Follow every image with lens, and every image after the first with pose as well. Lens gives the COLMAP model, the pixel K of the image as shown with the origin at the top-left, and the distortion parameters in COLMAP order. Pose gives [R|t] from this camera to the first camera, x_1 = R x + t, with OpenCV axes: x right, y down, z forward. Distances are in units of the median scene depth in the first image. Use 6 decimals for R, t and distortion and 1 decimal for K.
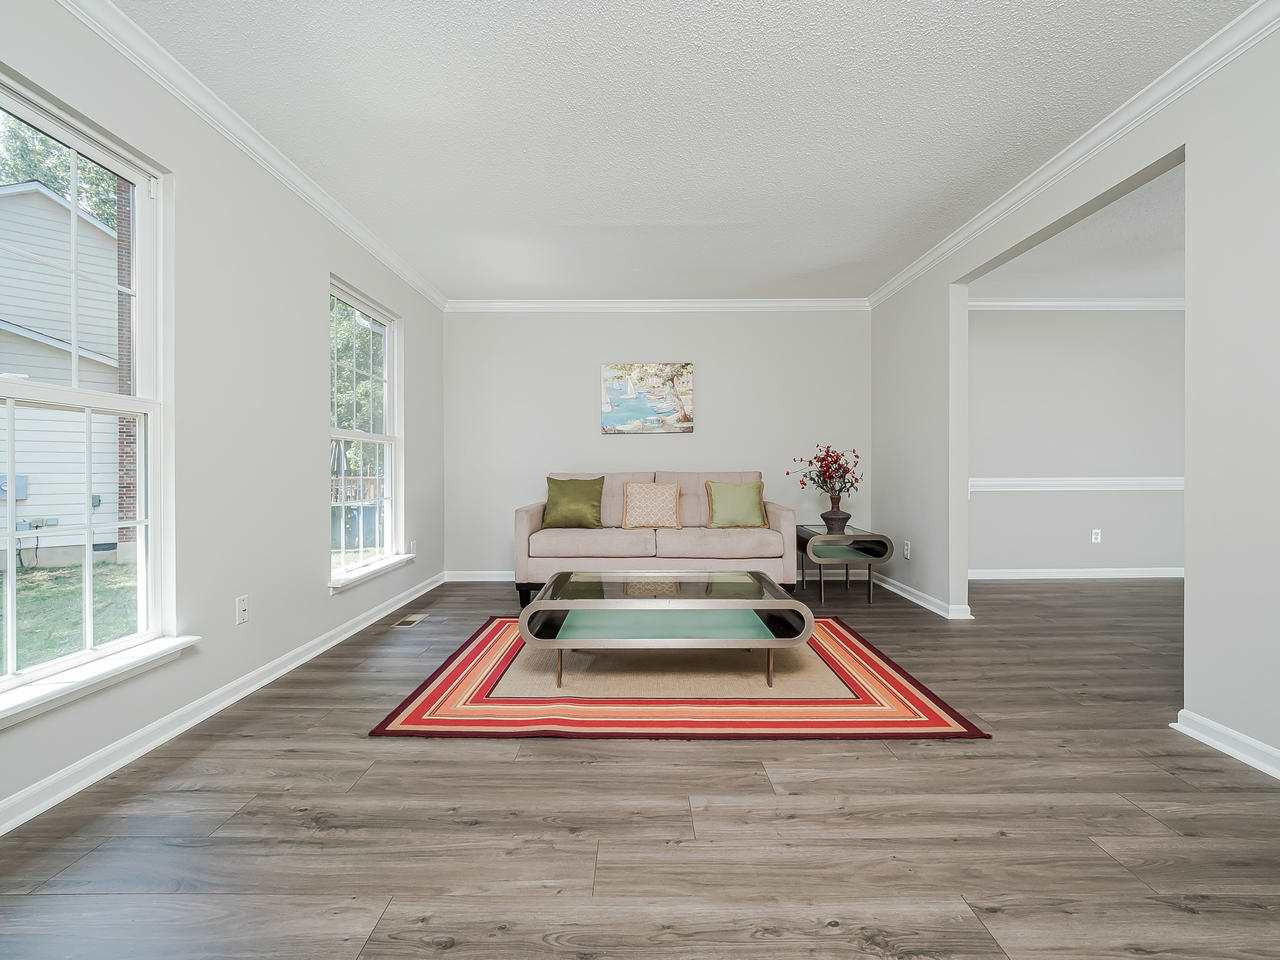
lens RADIAL K [[539.7, 0, 638.9], [0, 539.7, 473.7], [0, 0, 1]] dist [-0.008453, -0.000502]
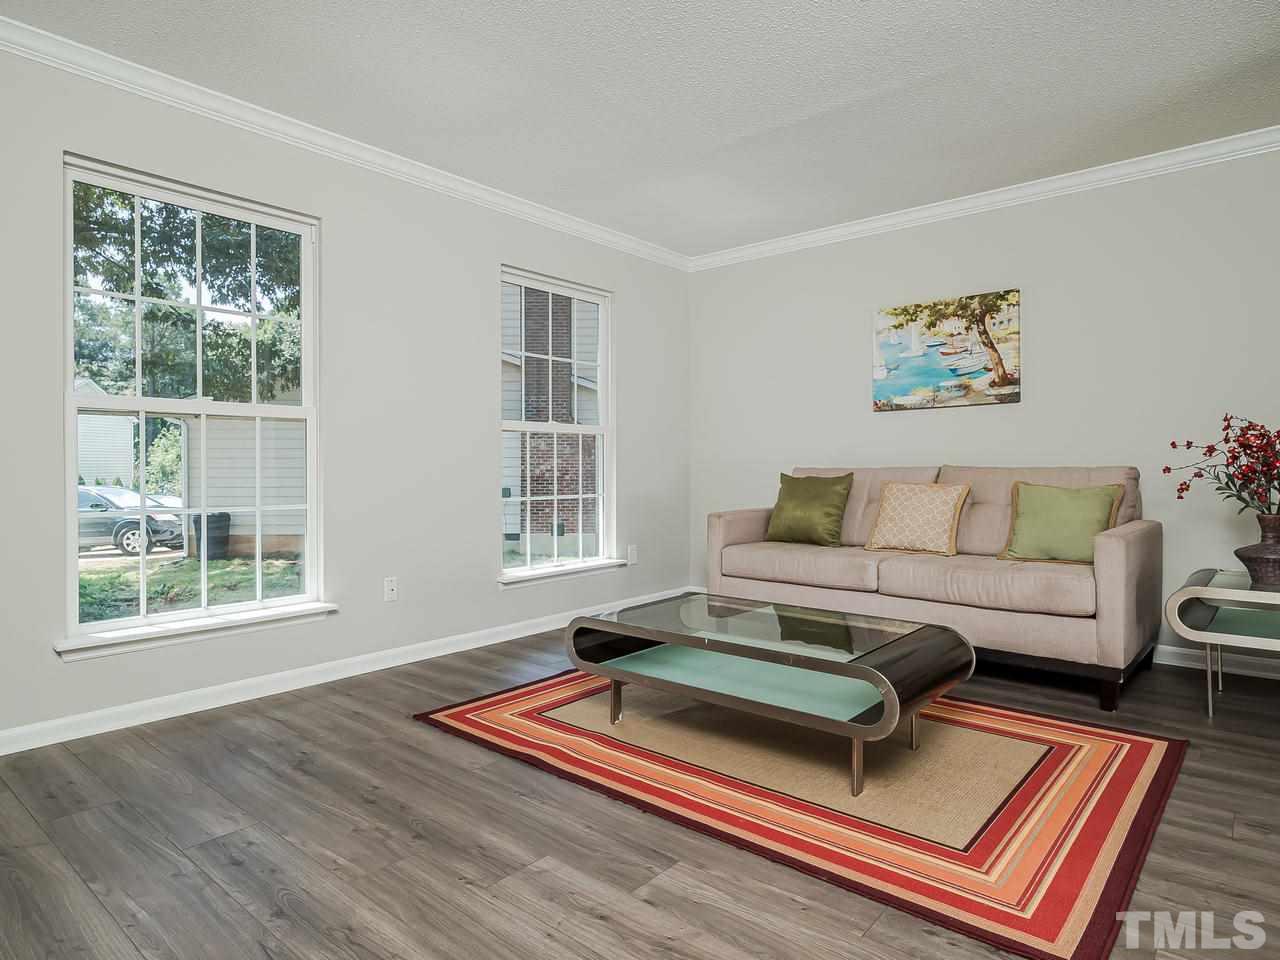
lens RADIAL K [[749.7, 0, 640.0], [0, 749.7, 480.0], [0, 0, 1]] dist [0.001390, -0.000031]
pose [[0.764088, 0.013004, -0.644981, 0.617666], [-0.003672, 0.999868, 0.015810, -0.000047], [0.645102, -0.009711, 0.764035, 0.139043]]
